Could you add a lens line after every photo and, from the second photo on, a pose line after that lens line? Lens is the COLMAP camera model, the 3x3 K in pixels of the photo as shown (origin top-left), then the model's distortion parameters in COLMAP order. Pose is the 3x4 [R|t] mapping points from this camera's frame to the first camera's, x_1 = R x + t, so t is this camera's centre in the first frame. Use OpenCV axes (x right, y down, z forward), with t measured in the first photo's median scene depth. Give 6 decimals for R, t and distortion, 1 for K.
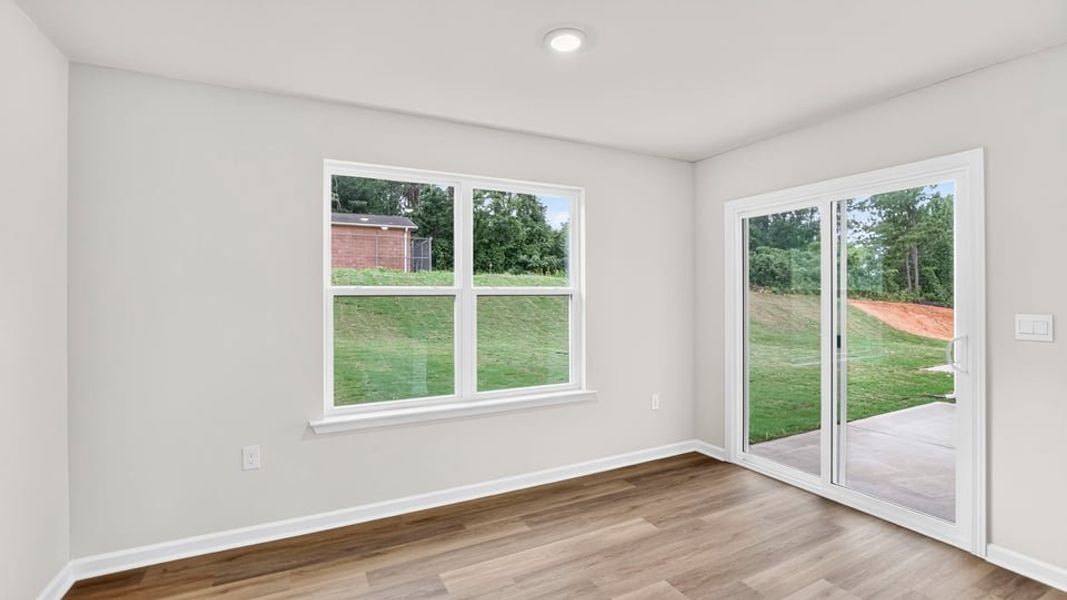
lens RADIAL K [[468.8, 0, 527.2], [0, 468.8, 294.6], [0, 0, 1]] dist [-0.039134, 0.002181]
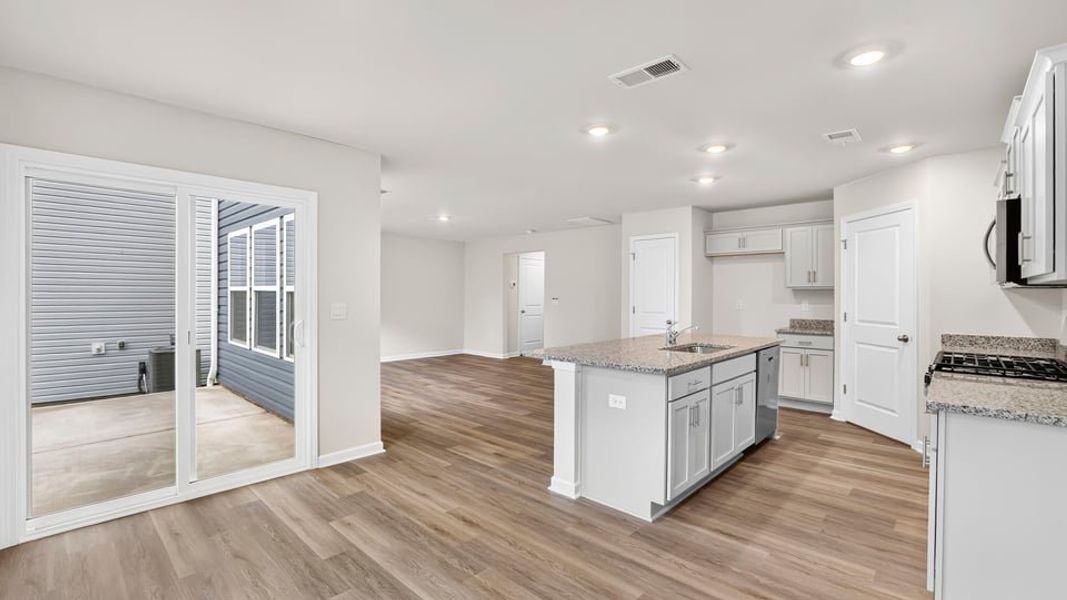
lens RADIAL K [[468.8, 0, 524.1], [0, 468.8, 294.3], [0, 0, 1]] dist [-0.039134, 0.002181]
pose [[-0.352581, -0.002098, 0.935779, -0.294395], [-0.002628, 0.999996, 0.001252, 0.003738], [-0.935778, -0.002018, -0.352585, 0.401572]]
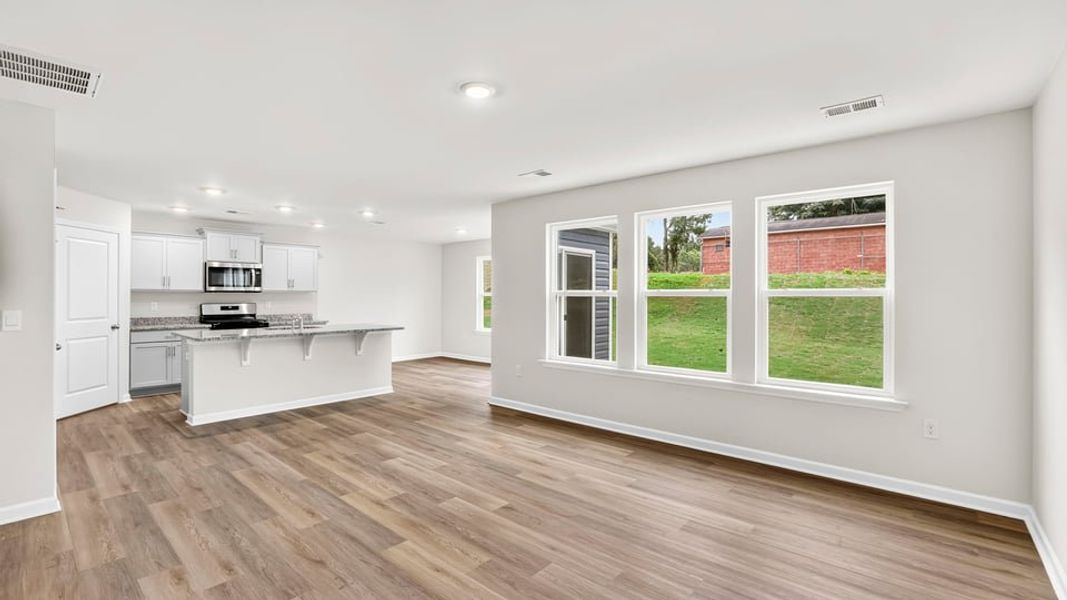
lens RADIAL K [[474.7, 0, 533.9], [0, 474.7, 296.4], [0, 0, 1]] dist [-0.030435, -0.000216]
pose [[0.395101, 0.006793, -0.918613, 2.004177], [-0.005932, 0.999971, 0.004843, -0.007148], [0.918619, 0.003536, 0.395129, -0.096691]]
